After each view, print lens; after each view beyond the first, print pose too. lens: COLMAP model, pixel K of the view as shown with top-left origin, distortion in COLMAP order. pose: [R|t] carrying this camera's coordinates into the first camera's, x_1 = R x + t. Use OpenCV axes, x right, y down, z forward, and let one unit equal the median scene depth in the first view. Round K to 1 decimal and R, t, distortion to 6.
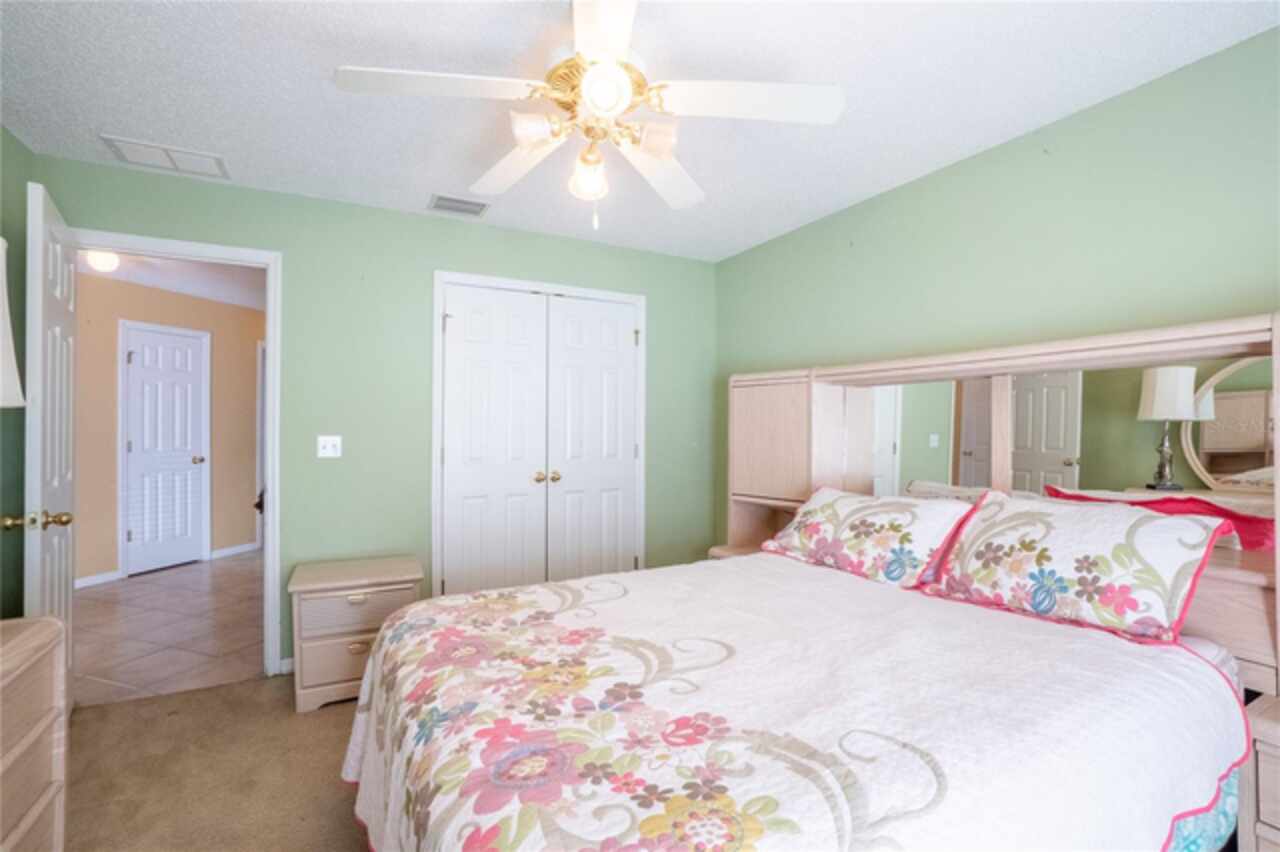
lens RADIAL K [[569.0, 0, 623.6], [0, 569.0, 426.8], [0, 0, 1]] dist [-0.048645, 0.016405]
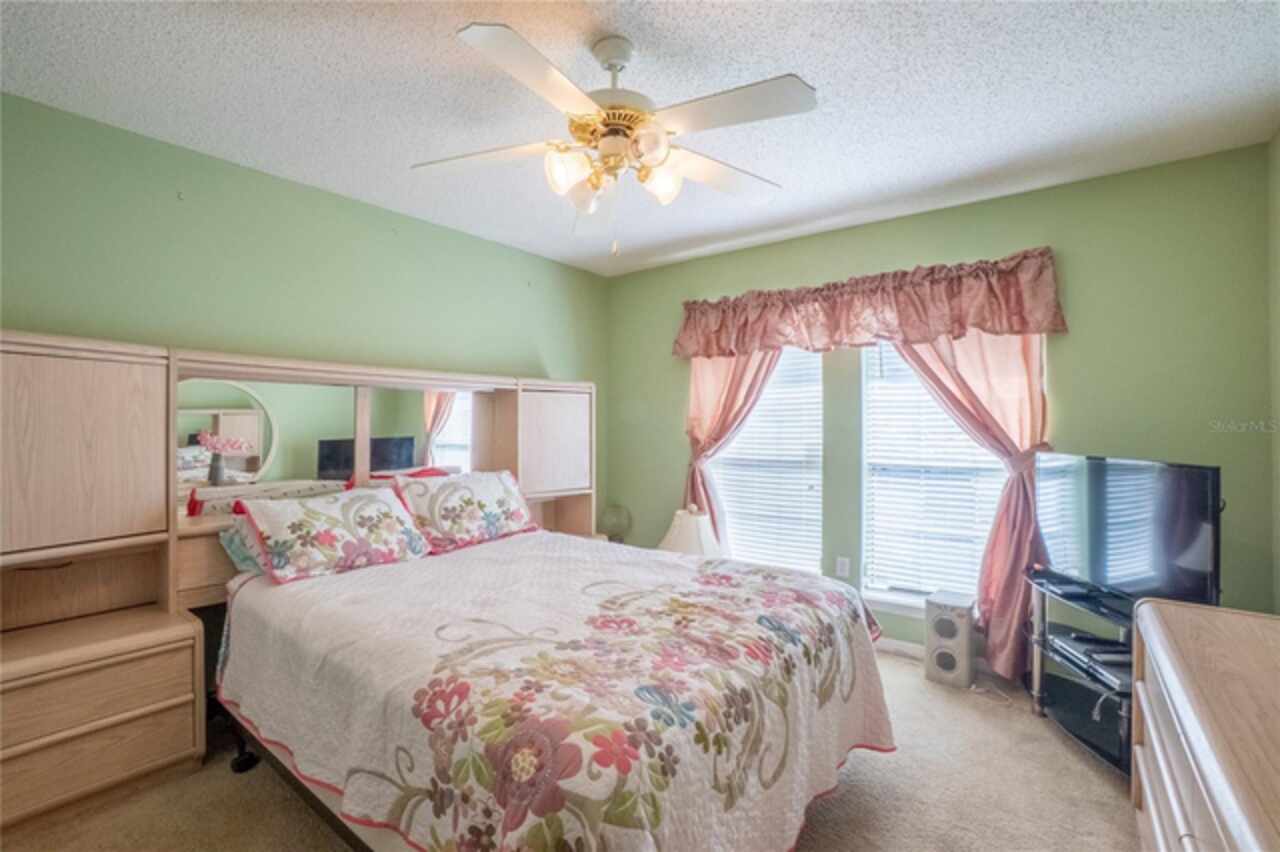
lens RADIAL K [[554.0, 0, 645.6], [0, 554.0, 425.8], [0, 0, 1]] dist [-0.026584, -0.000186]
pose [[-0.412754, 0.003267, 0.910836, -0.954874], [-0.002729, 0.999985, -0.004823, 0.000971], [-0.910838, -0.004476, -0.412739, 1.234580]]
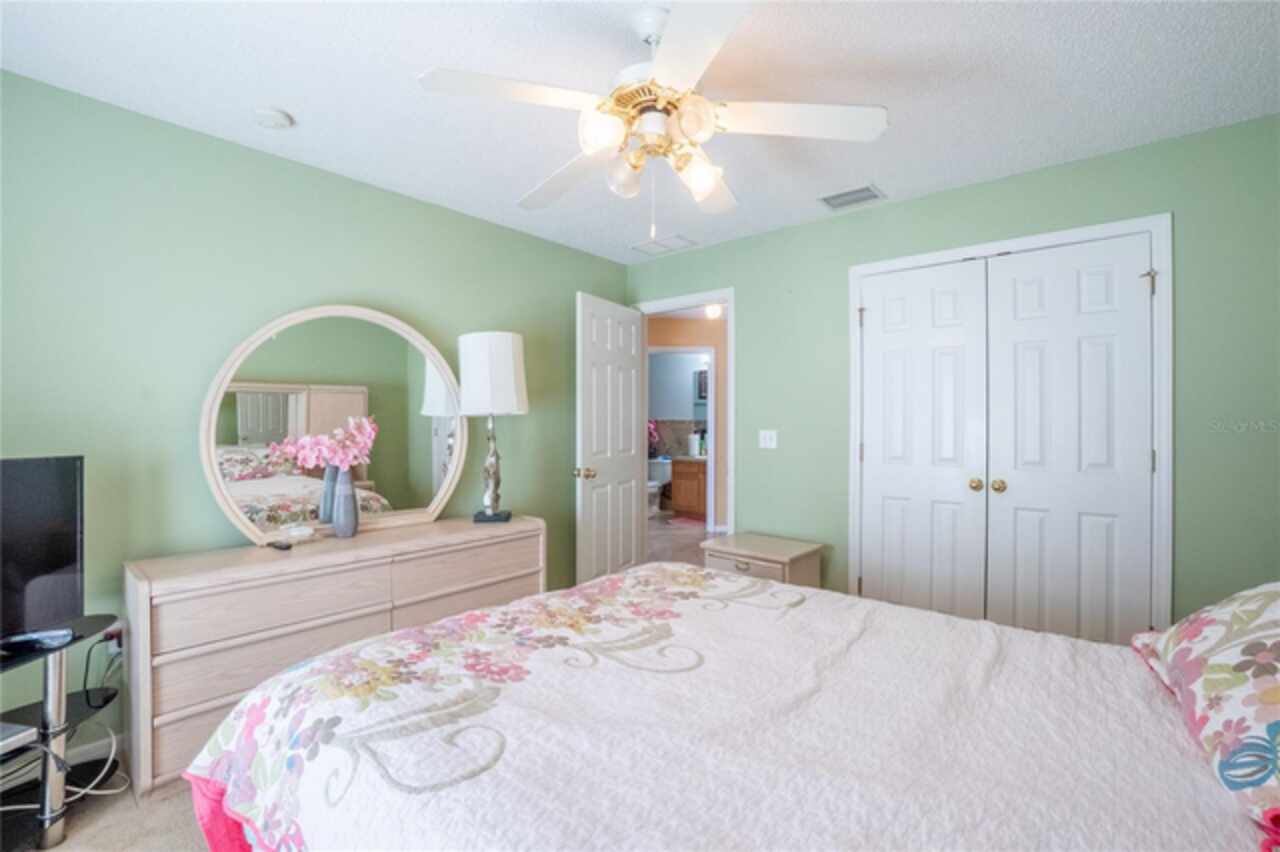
lens RADIAL K [[569.0, 0, 637.5], [0, 569.0, 422.1], [0, 0, 1]] dist [-0.048645, 0.016405]
pose [[0.360117, 0.000569, -0.932907, 0.835506], [-0.001944, 0.999998, -0.000140, -0.000014], [0.932905, 0.001864, 0.360117, 0.512248]]
